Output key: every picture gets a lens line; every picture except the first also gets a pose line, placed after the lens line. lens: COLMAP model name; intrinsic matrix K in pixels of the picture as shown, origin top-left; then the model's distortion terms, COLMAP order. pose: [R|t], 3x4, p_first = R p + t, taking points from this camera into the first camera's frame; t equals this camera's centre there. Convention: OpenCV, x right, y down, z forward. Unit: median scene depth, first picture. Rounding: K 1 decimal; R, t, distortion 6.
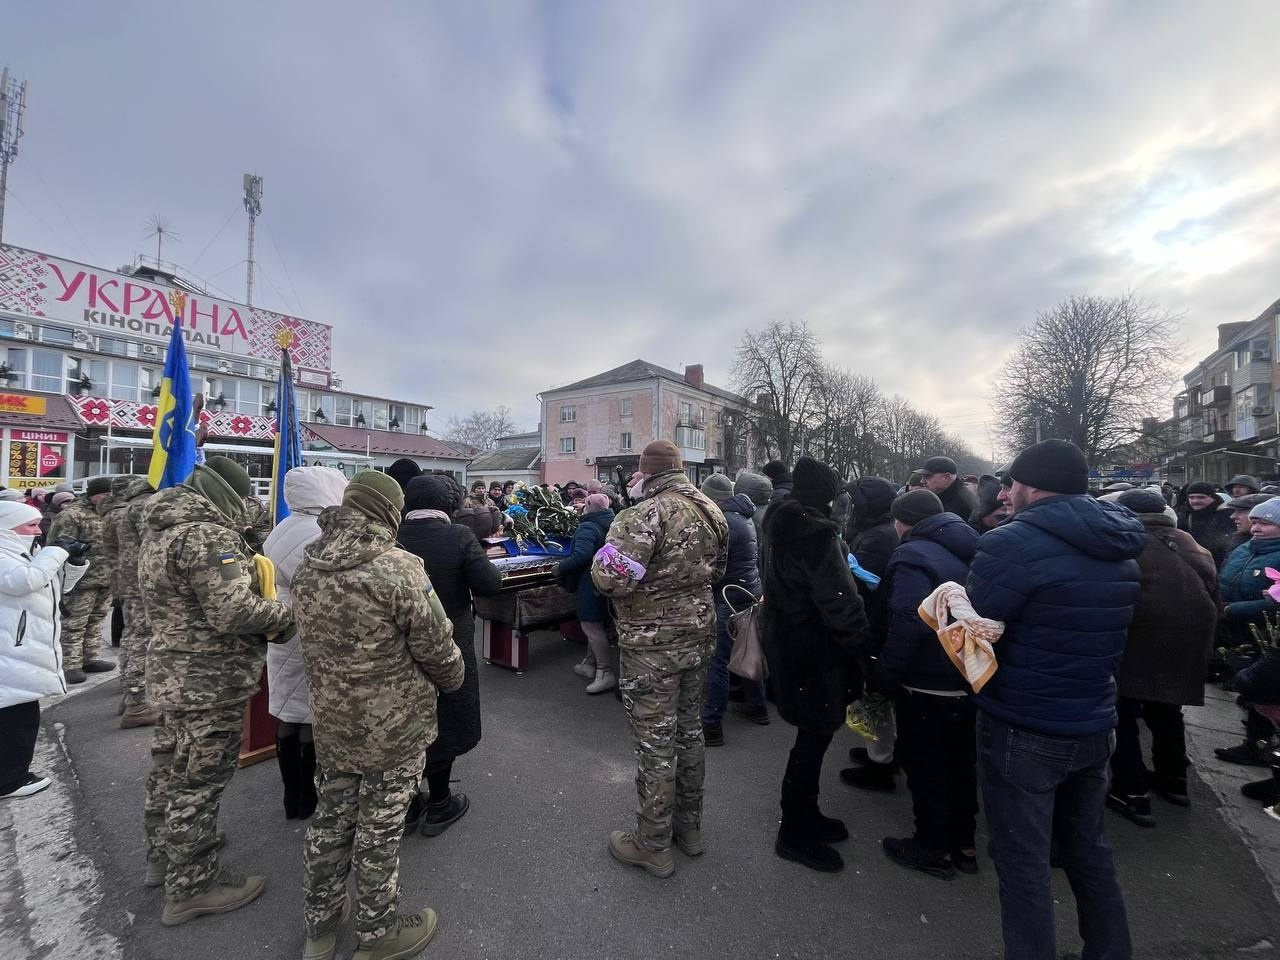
lens RADIAL K [[551.1, 0, 636.2], [0, 551.1, 484.8], [0, 0, 1]] dist [-0.002263, -0.000394]
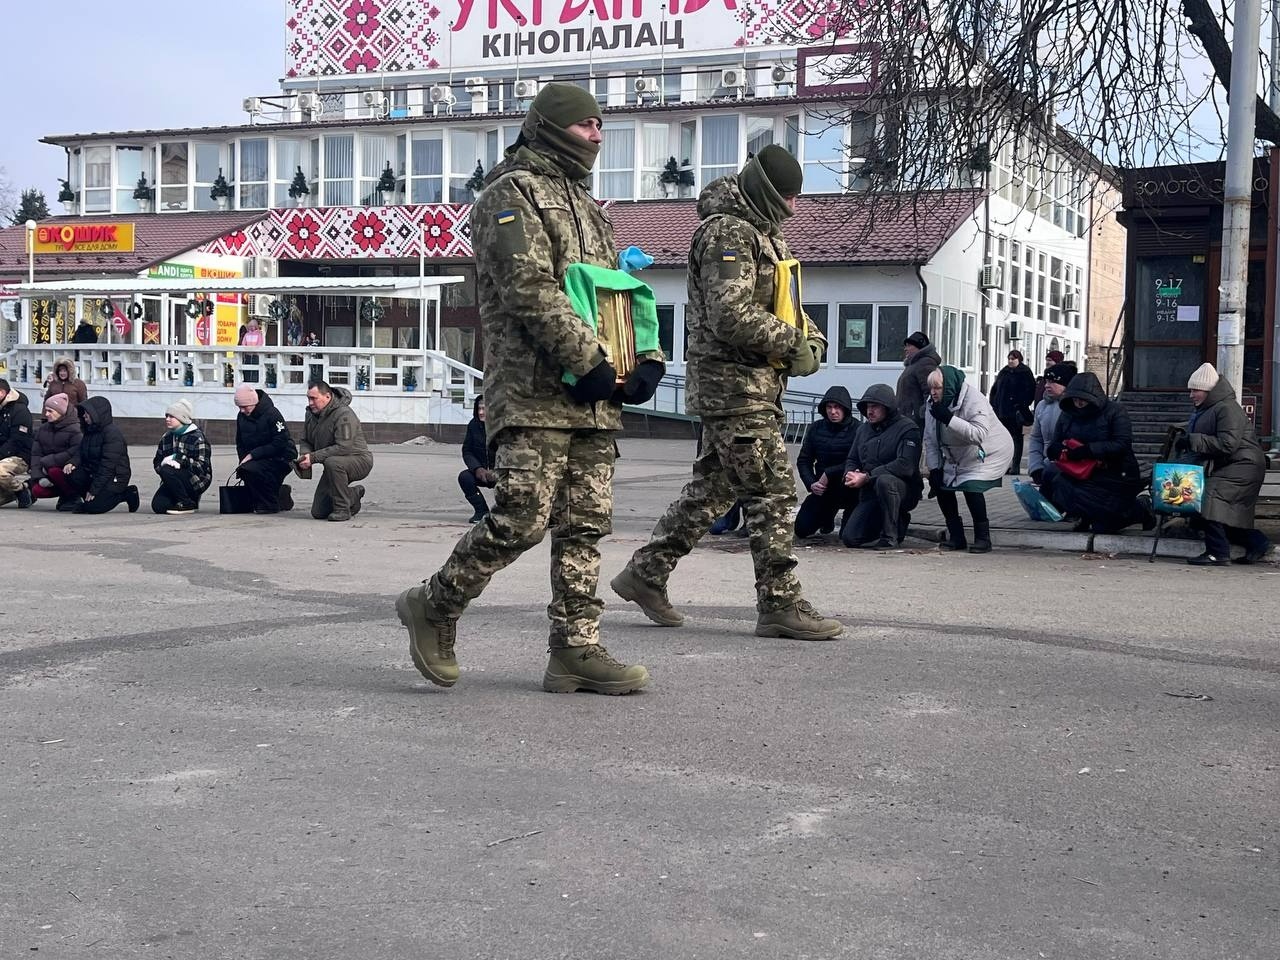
lens RADIAL K [[1627.8, 0, 661.9], [0, 1627.8, 455.3], [0, 0, 1]] dist [0.153163, -0.485182]
pose [[0.224052, 0.027337, -0.974194, 0.544766], [0.008746, 0.999510, 0.030059, 0.030966], [0.974538, -0.015255, 0.223703, 0.795677]]
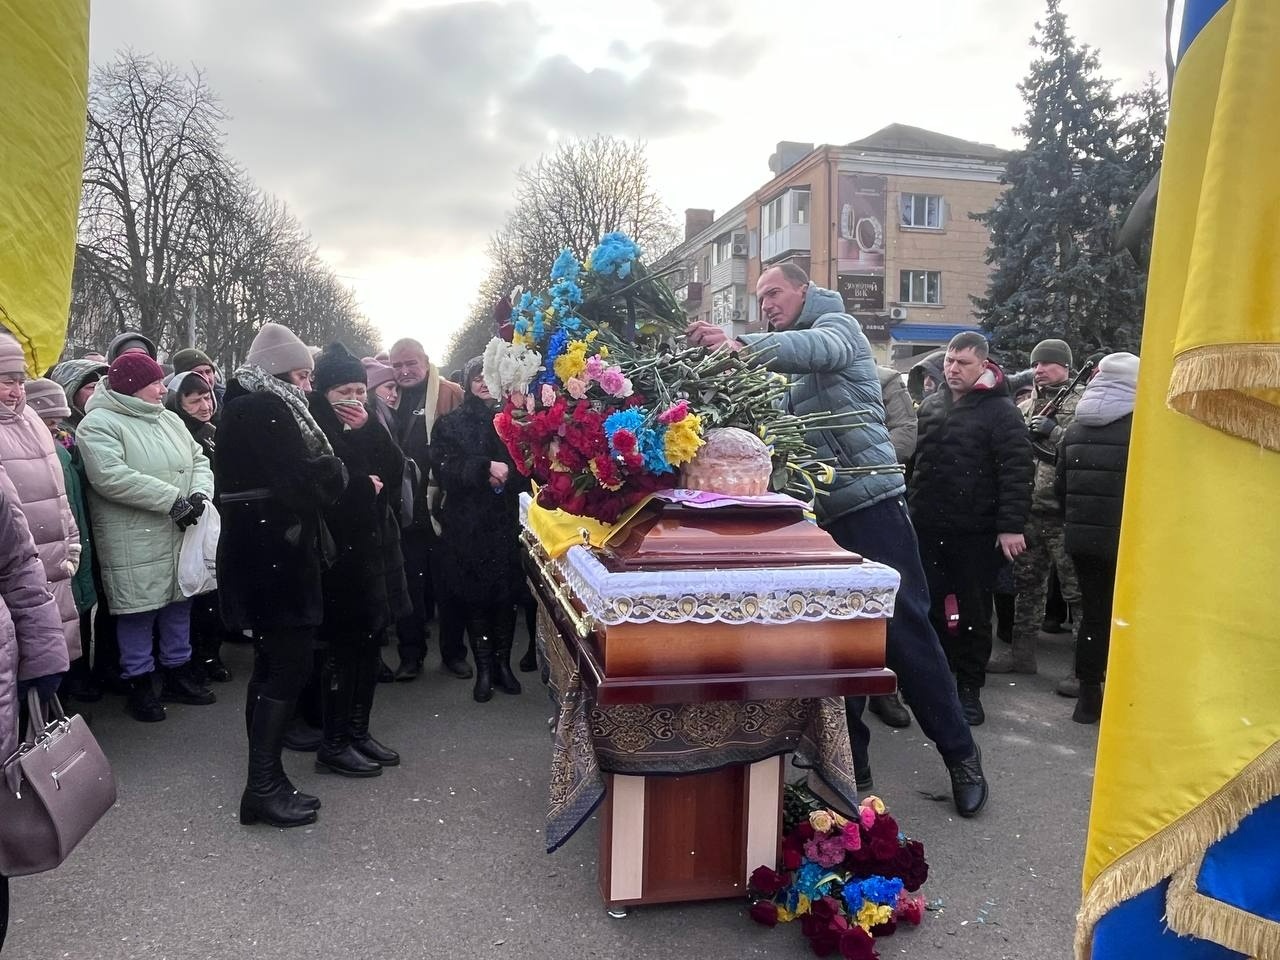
lens RADIAL K [[932.4, 0, 634.8], [0, 932.4, 484.5], [0, 0, 1]] dist [0.002744, -0.000747]
pose [[0.664034, -0.055198, 0.745662, -0.085094], [-0.015979, 0.995996, 0.087959, 0.005857], [-0.747531, -0.070323, 0.660493, 0.089613]]
